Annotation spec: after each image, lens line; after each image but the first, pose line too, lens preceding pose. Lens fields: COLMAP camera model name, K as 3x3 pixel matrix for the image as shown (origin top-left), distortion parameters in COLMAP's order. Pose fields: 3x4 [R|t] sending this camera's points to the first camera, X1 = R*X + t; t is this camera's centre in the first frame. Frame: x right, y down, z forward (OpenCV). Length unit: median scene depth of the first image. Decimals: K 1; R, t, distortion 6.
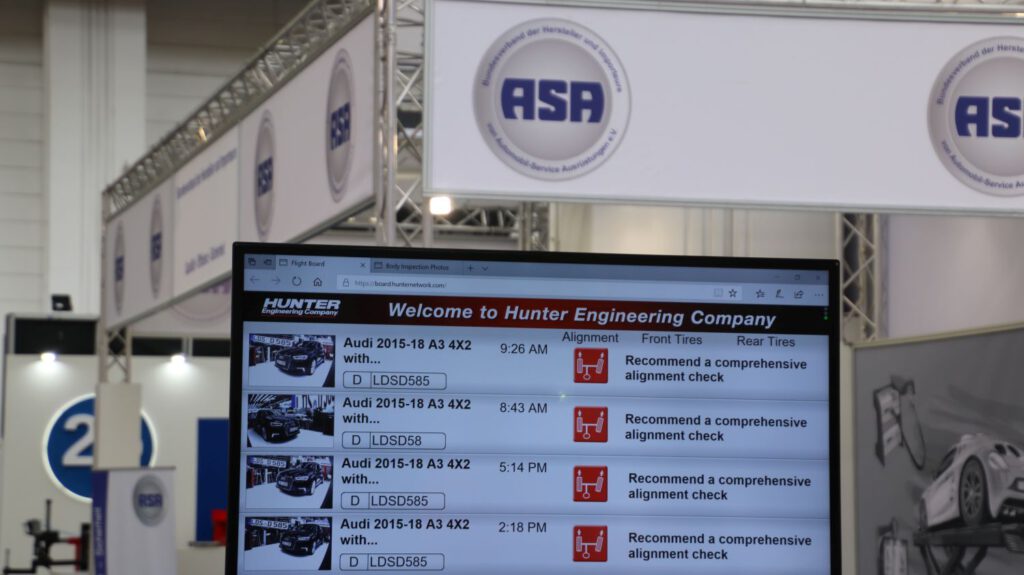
lens RADIAL K [[2921.1, 0, 511.8], [0, 2921.1, 289.0], [0, 0, 1]] dist [0.892112, 0.000000]
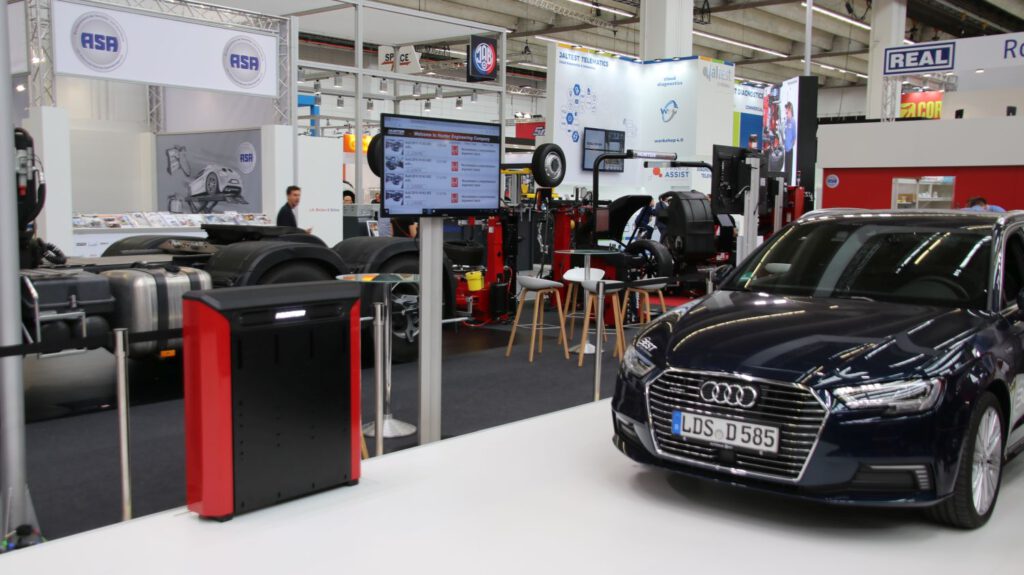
lens RADIAL K [[1018.2, 0, 513.5], [0, 1018.2, 287.0], [0, 0, 1]] dist [0.049546, 0.000000]
pose [[0.801766, -0.055586, 0.595047, -0.264636], [-0.044245, 0.987412, 0.151854, -0.000936], [-0.595998, -0.148079, 0.789214, -0.034411]]
